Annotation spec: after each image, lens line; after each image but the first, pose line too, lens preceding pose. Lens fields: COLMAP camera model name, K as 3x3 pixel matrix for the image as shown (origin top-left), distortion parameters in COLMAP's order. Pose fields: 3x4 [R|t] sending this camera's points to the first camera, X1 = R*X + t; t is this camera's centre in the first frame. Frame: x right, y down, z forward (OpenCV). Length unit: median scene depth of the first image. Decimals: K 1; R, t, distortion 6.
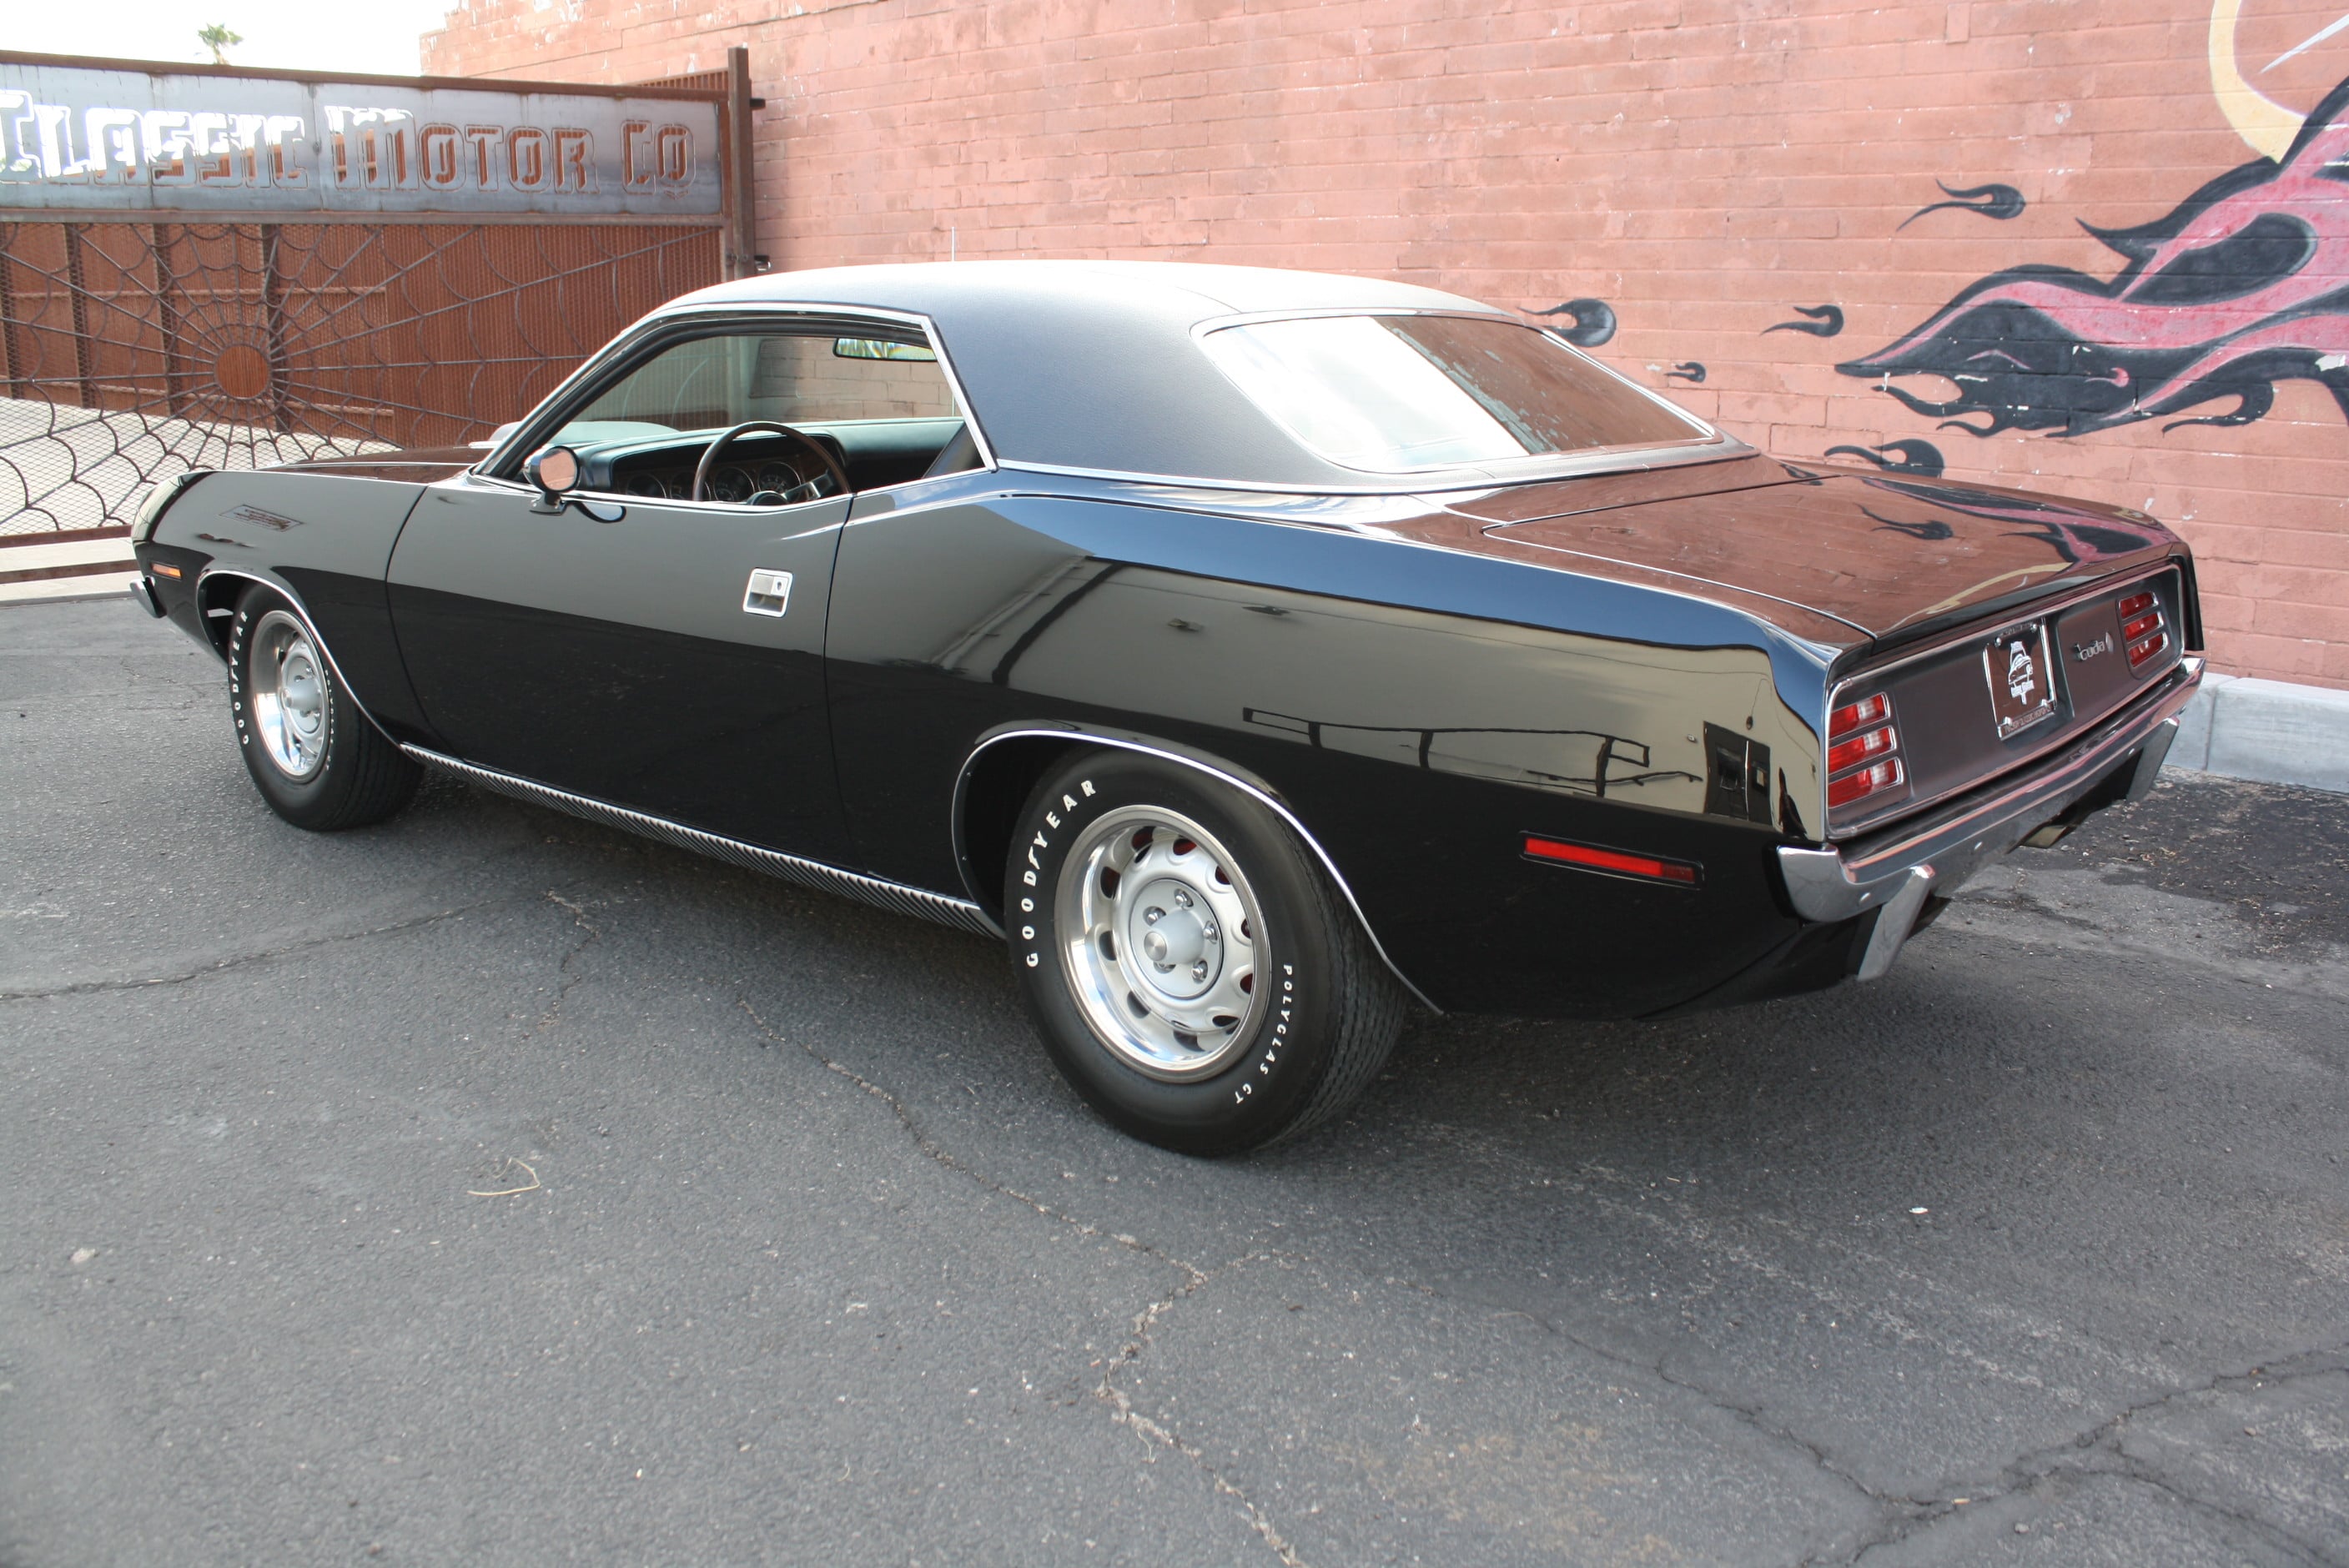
lens RADIAL K [[2018.0, 0, 1198.5], [0, 2018.0, 764.9], [0, 0, 1]] dist [-0.166487, 0.153215]
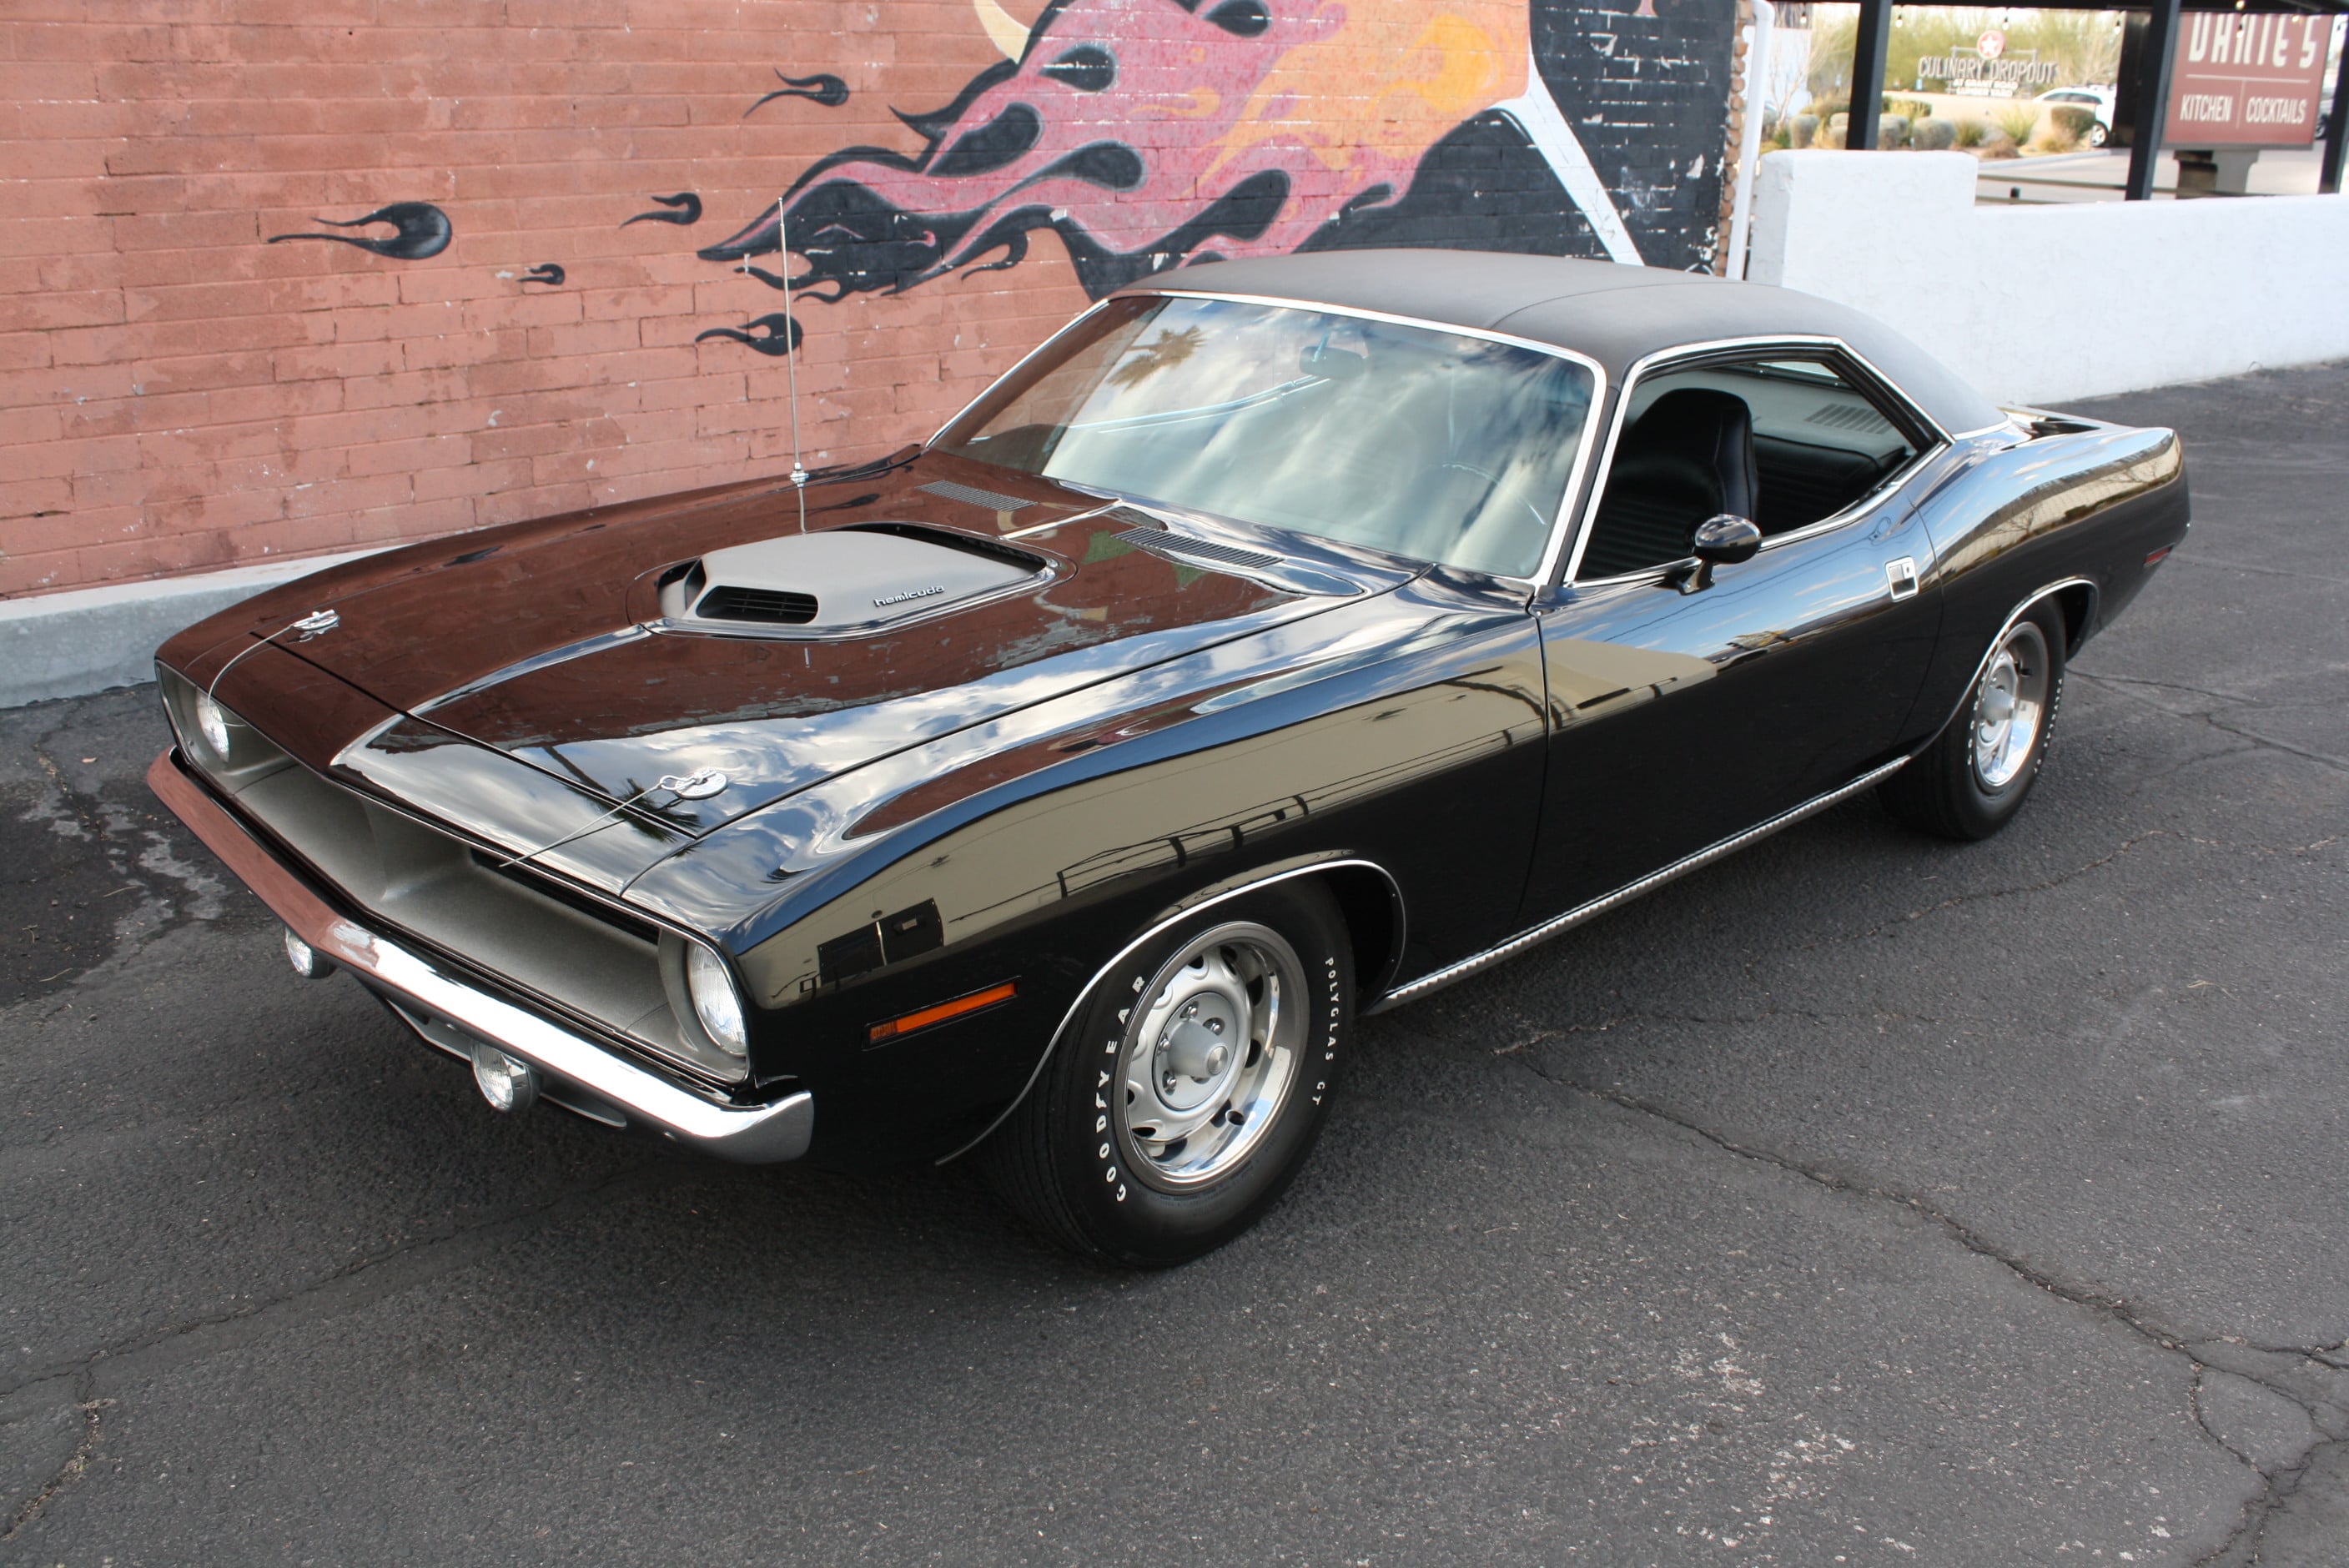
lens RADIAL K [[2161.1, 0, 1188.7], [0, 2161.1, 770.4], [0, 0, 1]] dist [-0.155626, 0.149304]
pose [[0.069155, -0.320674, 0.944662, -0.756784], [0.201587, 0.931886, 0.301579, -0.227484], [-0.977026, 0.169576, 0.129088, 0.644521]]
